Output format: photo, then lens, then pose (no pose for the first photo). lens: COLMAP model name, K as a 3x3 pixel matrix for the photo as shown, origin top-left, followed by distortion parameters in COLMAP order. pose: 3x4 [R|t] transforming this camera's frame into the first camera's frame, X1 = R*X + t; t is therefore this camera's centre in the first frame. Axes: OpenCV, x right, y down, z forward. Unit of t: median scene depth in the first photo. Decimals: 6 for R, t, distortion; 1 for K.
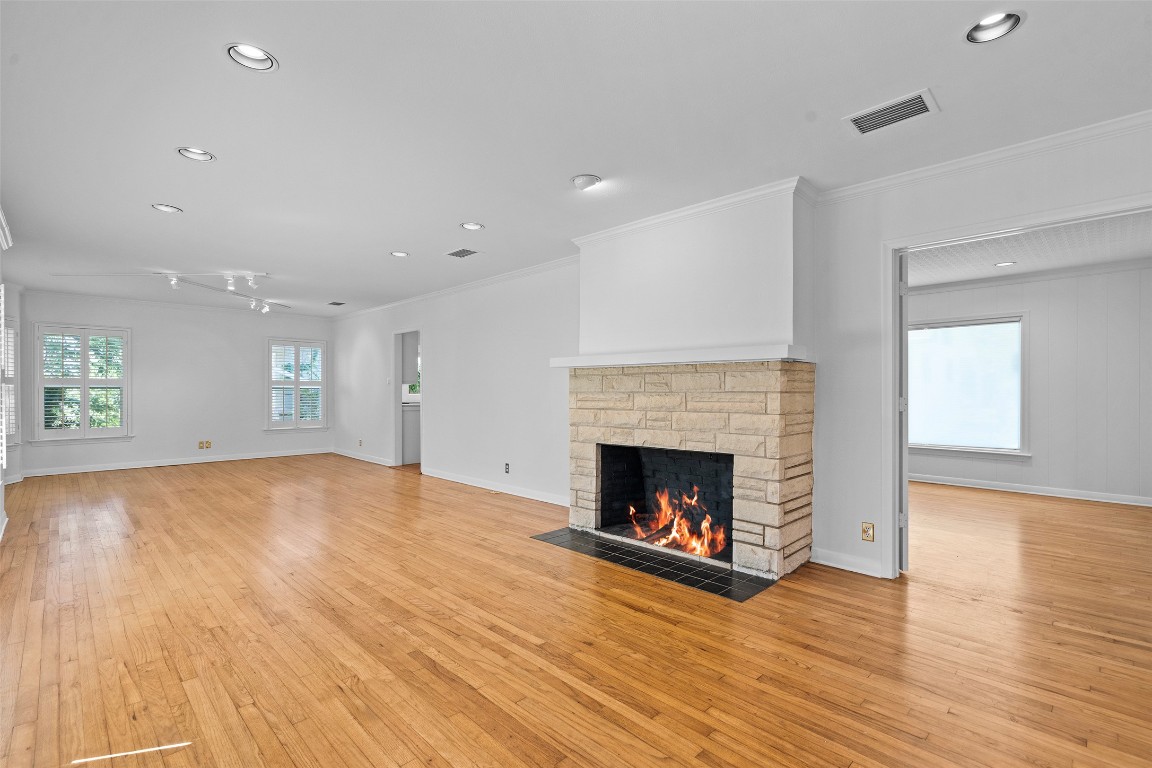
lens RADIAL K [[522.6, 0, 574.3], [0, 522.6, 384.8], [0, 0, 1]] dist [-0.002155, 0.000765]
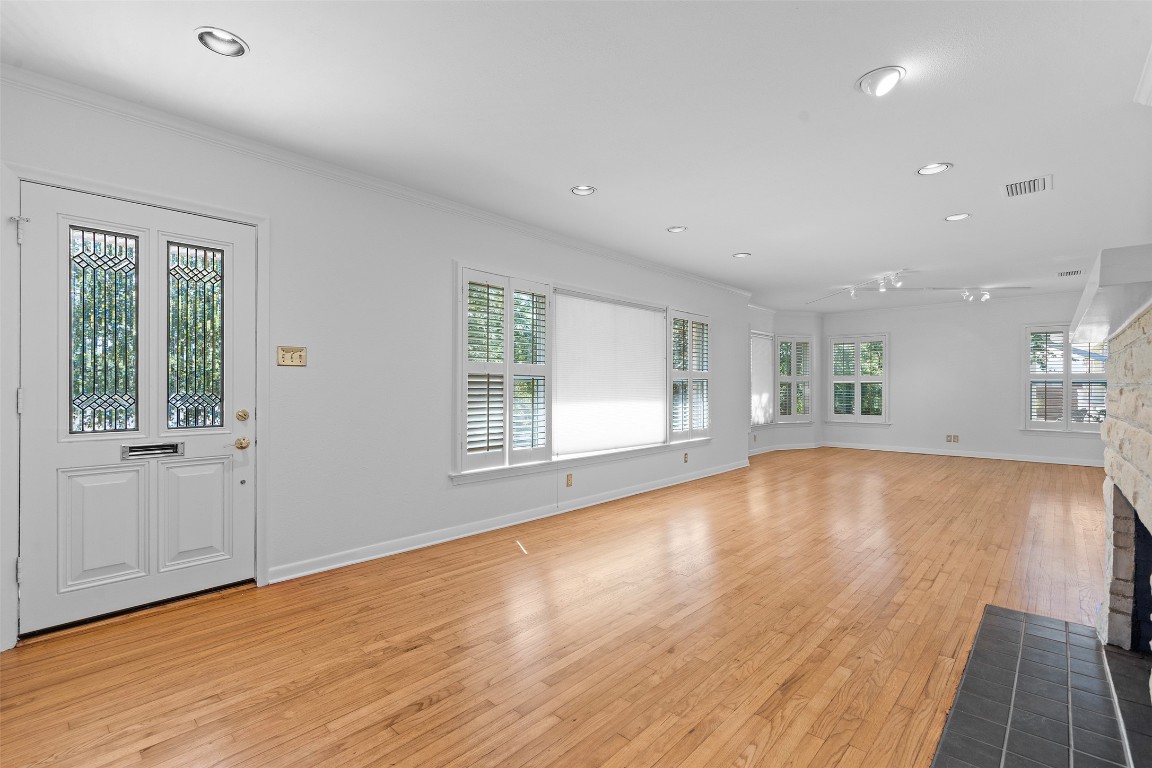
lens RADIAL K [[514.2, 0, 576.0], [0, 514.2, 384.0], [0, 0, 1]] dist [0.001495, 0.000443]
pose [[0.054192, -0.004173, -0.998522, 0.698958], [0.010758, 0.999936, -0.003595, 0.011651], [0.998473, -0.010547, 0.054233, 0.578805]]
